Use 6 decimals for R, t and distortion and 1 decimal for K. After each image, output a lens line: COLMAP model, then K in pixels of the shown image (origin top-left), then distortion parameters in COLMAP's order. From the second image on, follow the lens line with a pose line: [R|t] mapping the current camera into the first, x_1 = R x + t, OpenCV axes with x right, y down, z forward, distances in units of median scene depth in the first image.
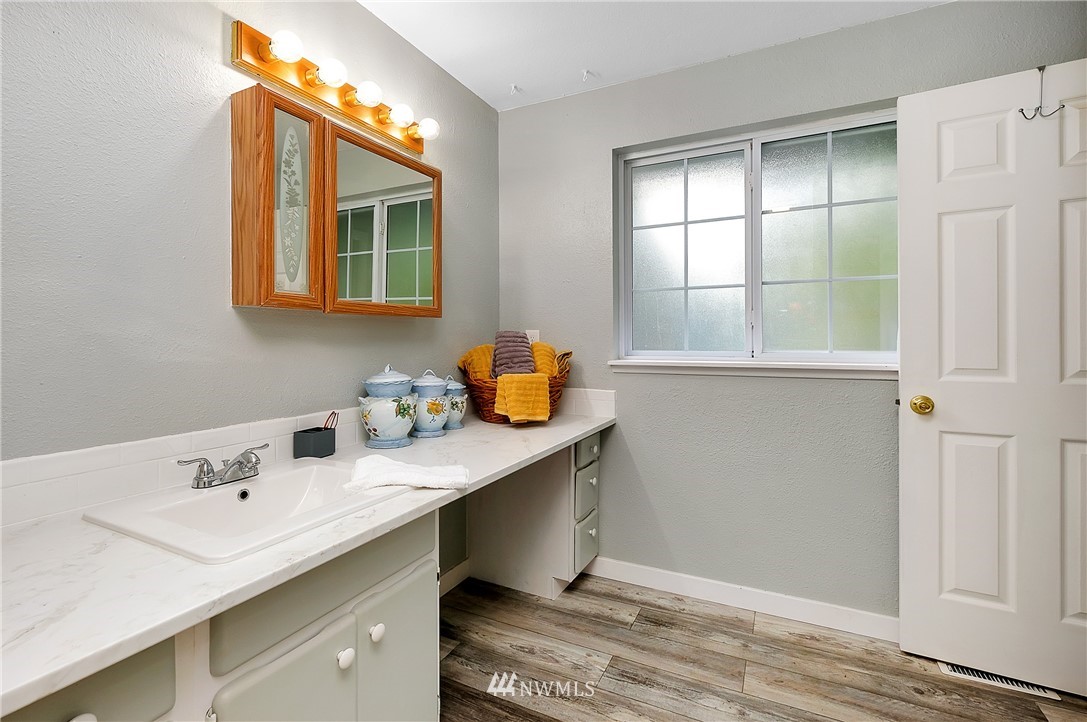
lens RADIAL K [[475.9, 0, 535.6], [0, 475.9, 334.9], [0, 0, 1]] dist [-0.002934, 0.000935]
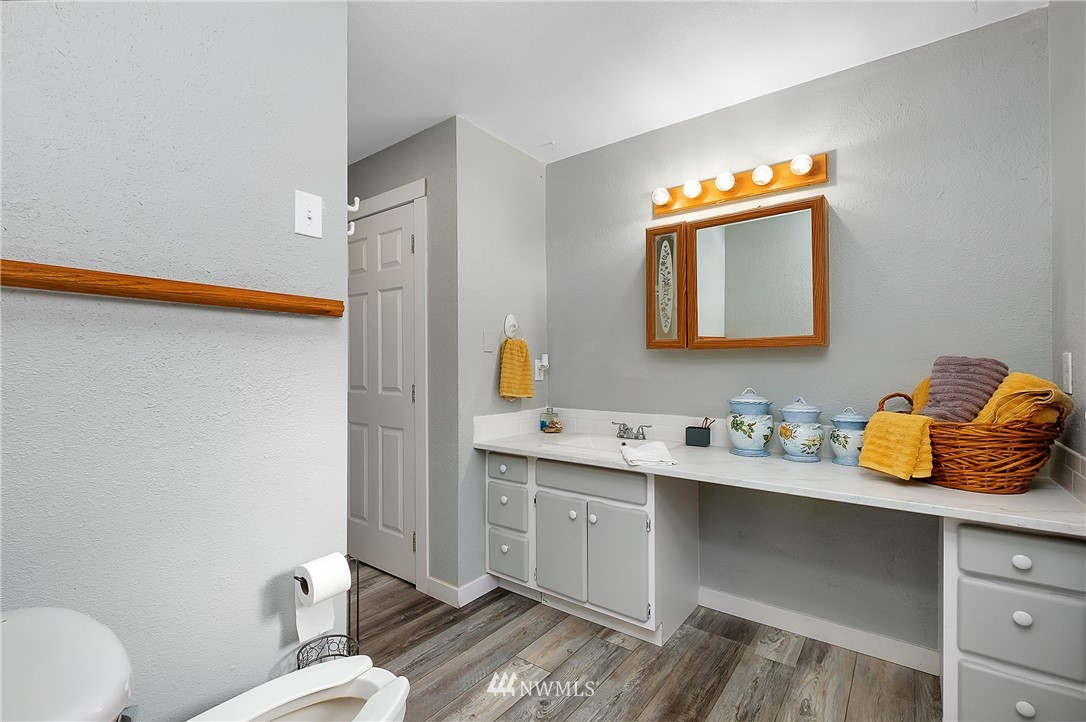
lens RADIAL K [[475.5, 0, 537.5], [0, 475.5, 360.3], [0, 0, 1]] dist [-0.002934, 0.000935]
pose [[-0.151663, -0.013480, -0.988340, 1.021875], [0.008177, 0.999856, -0.014892, 0.004790], [0.988398, -0.010340, -0.151531, 0.679037]]
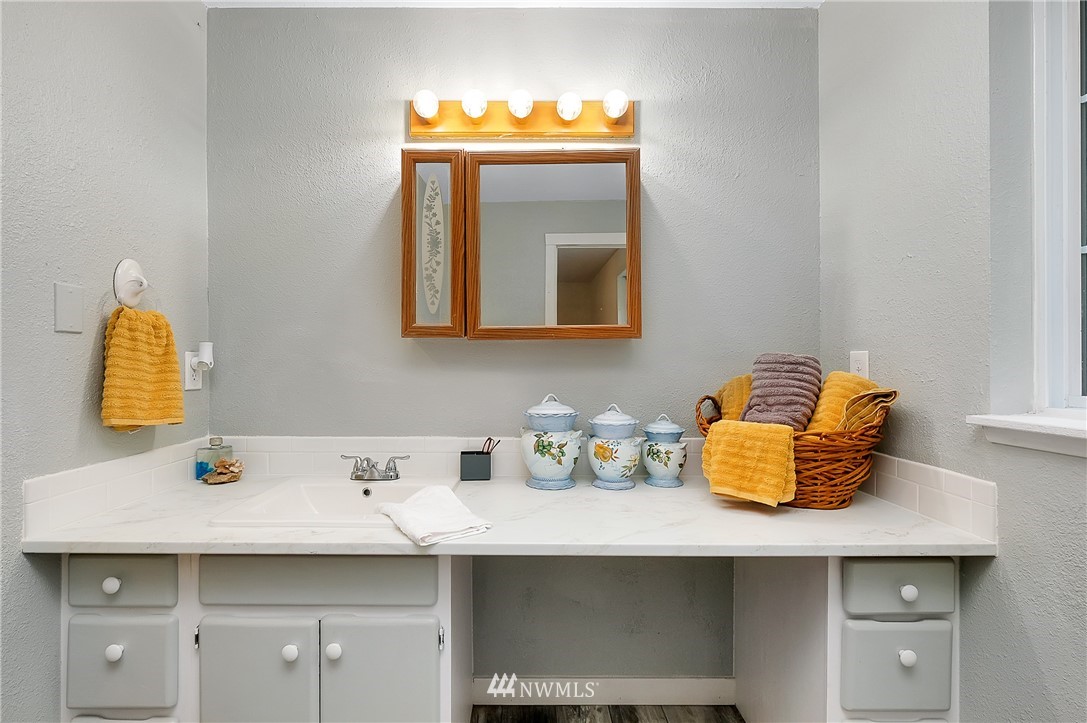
lens RADIAL K [[505.1, 0, 533.4], [0, 505.1, 361.7], [0, 0, 1]] dist [-0.001989, -0.001177]
pose [[0.469079, -0.003398, -0.883150, 0.532781], [0.006279, 0.999980, -0.000512, 0.001298], [0.883134, -0.005305, 0.469091, 0.552858]]
